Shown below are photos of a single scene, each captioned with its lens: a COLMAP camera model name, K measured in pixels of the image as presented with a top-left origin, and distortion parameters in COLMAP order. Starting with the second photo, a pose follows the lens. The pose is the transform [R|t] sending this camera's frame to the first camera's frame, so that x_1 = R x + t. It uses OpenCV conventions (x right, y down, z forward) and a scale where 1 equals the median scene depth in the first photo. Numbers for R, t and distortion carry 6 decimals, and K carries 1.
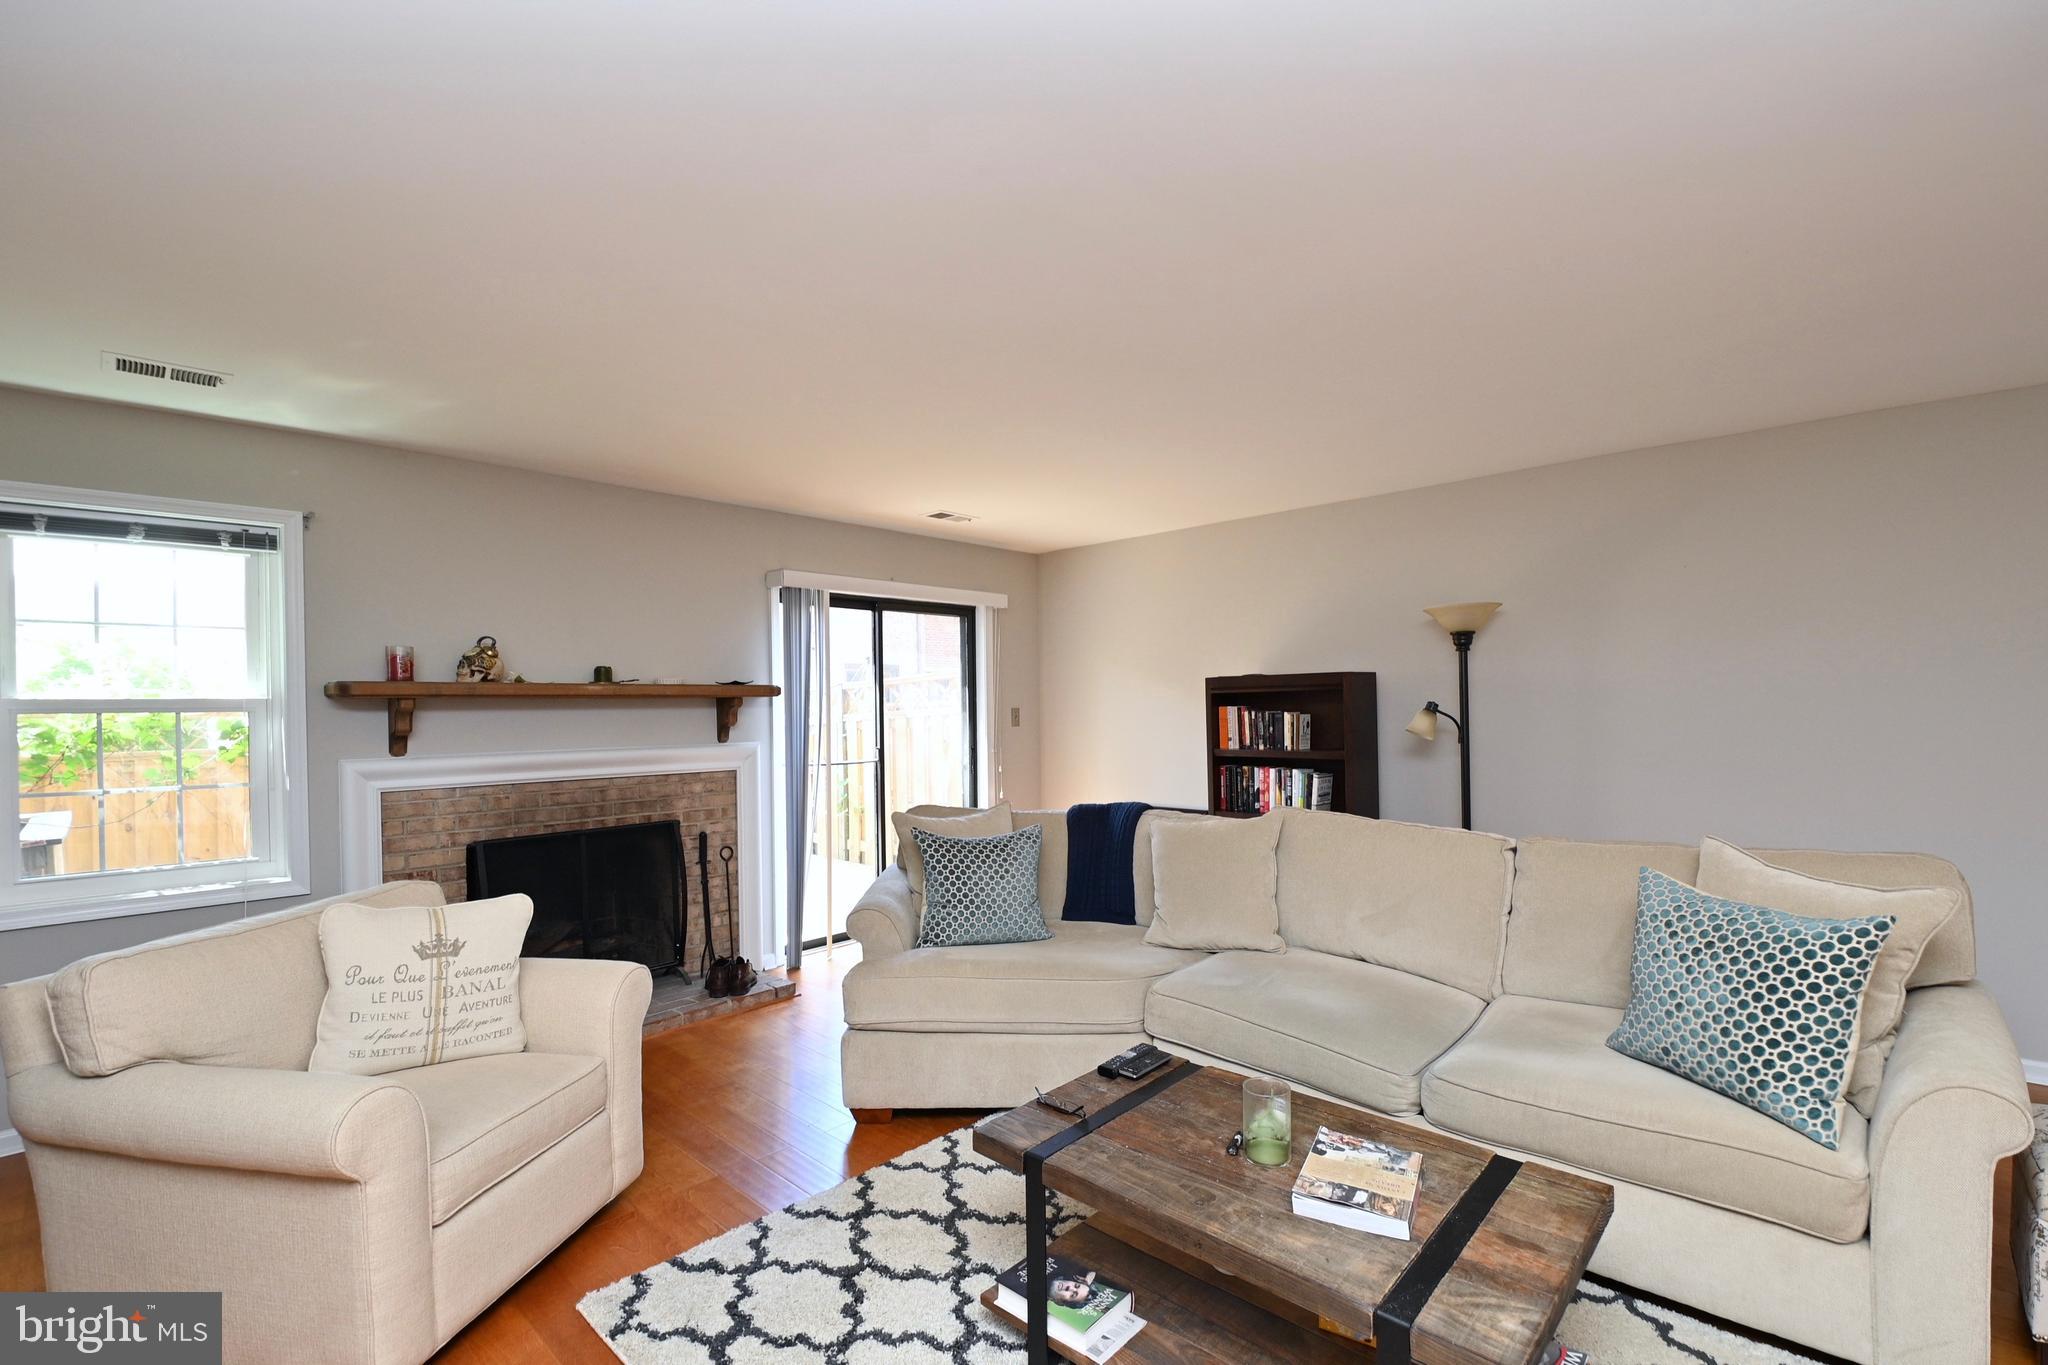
lens RADIAL K [[909.0, 0, 1043.1], [0, 909.0, 708.7], [0, 0, 1]] dist [0.016859, -0.023588]
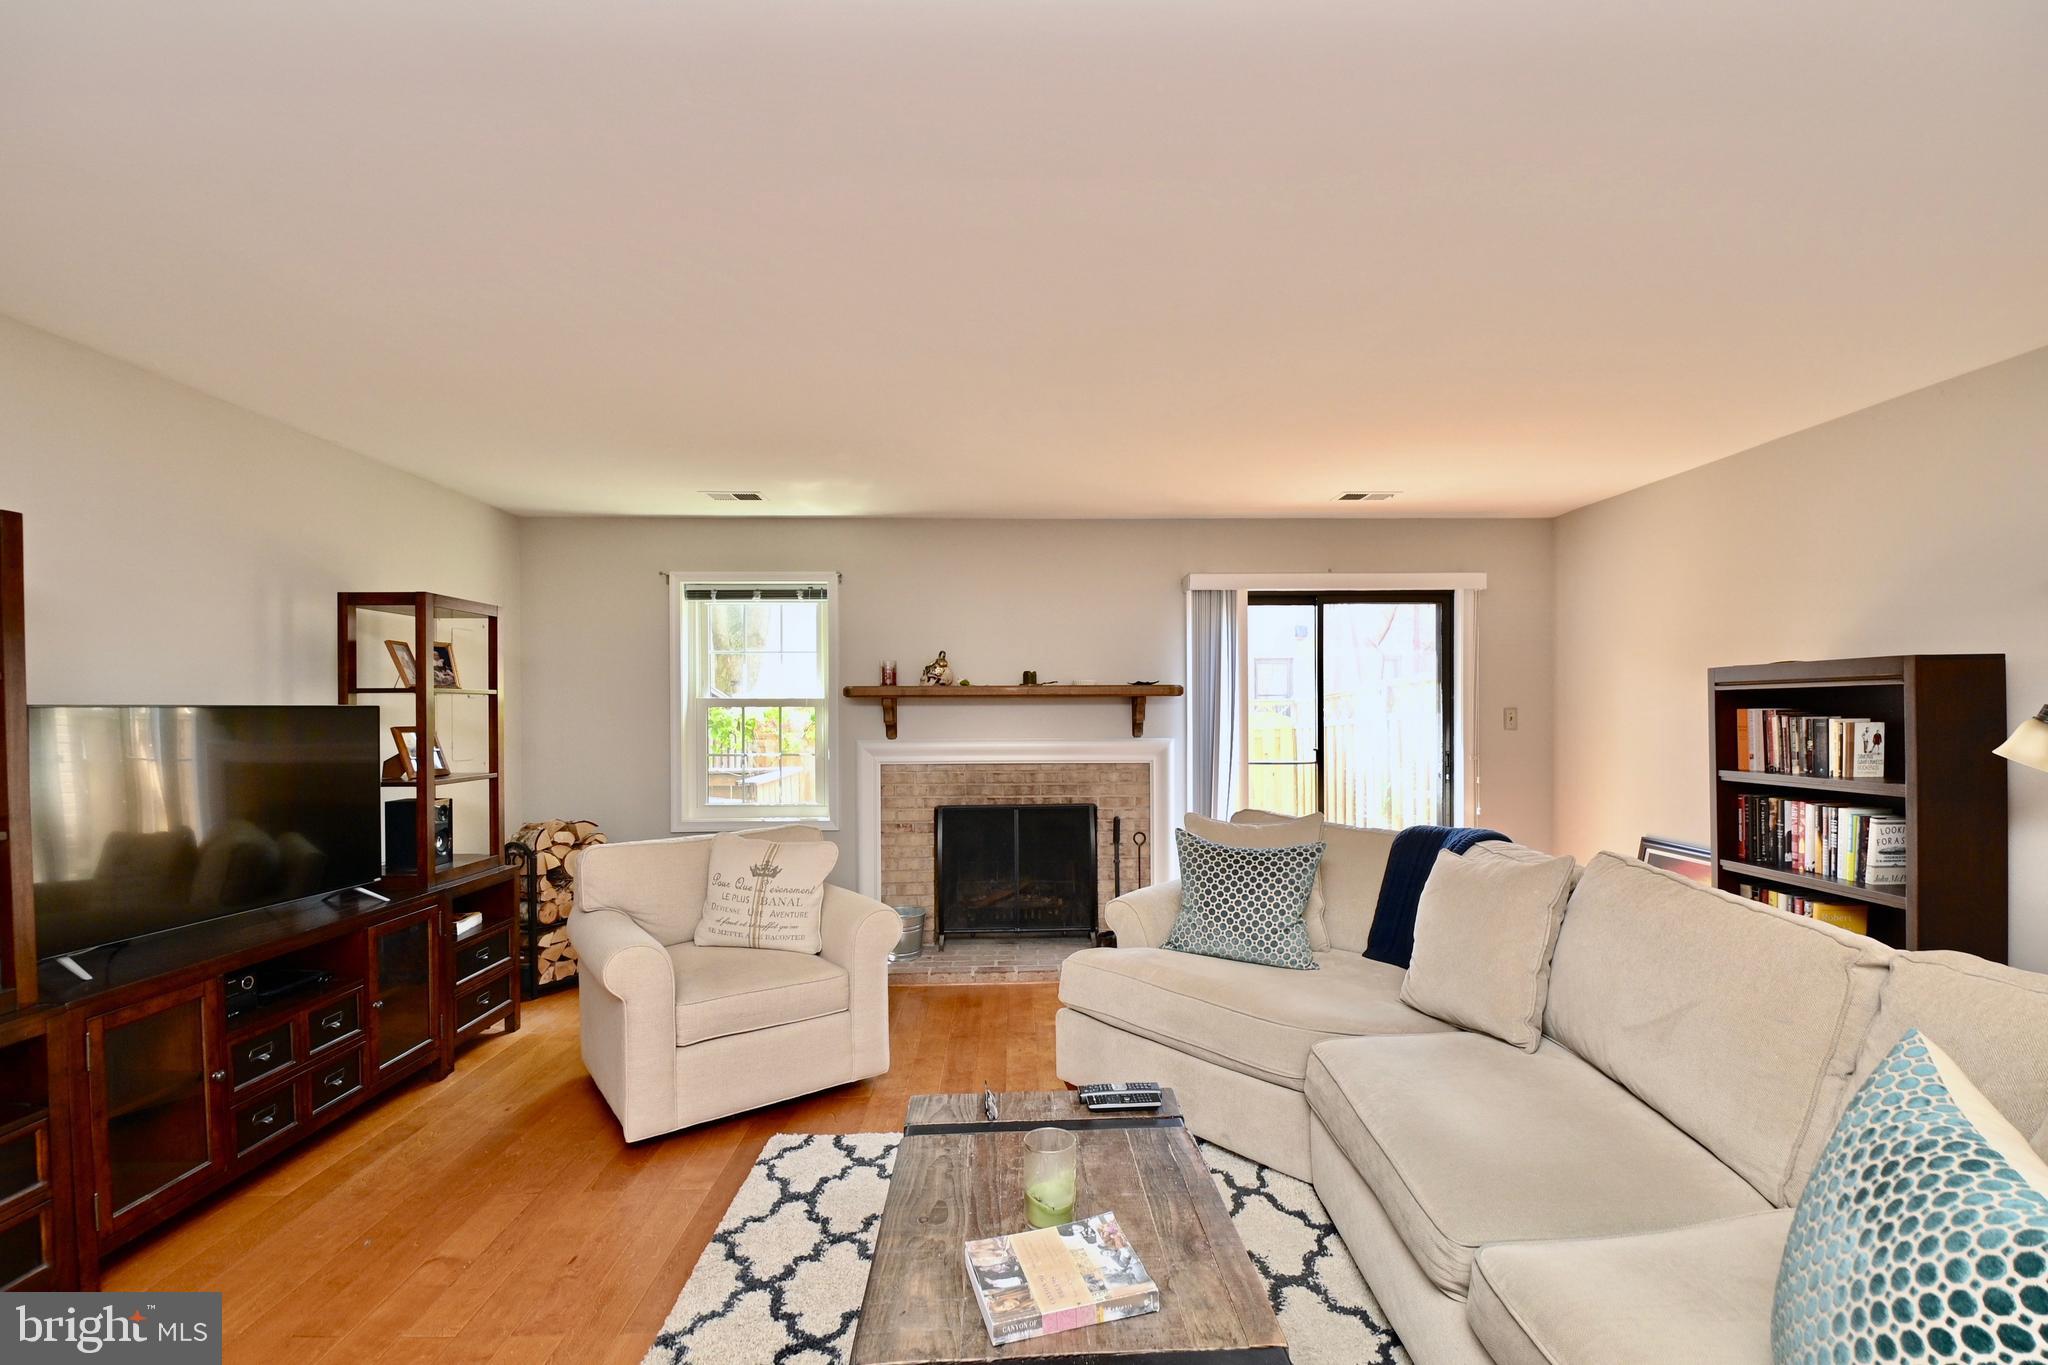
lens RADIAL K [[909.0, 0, 1043.1], [0, 909.0, 708.7], [0, 0, 1]] dist [0.016859, -0.023588]
pose [[0.701284, 0.009562, -0.712818, 0.388387], [-0.005725, 0.999953, 0.007782, -0.006044], [0.712859, -0.001377, 0.701306, 0.165496]]
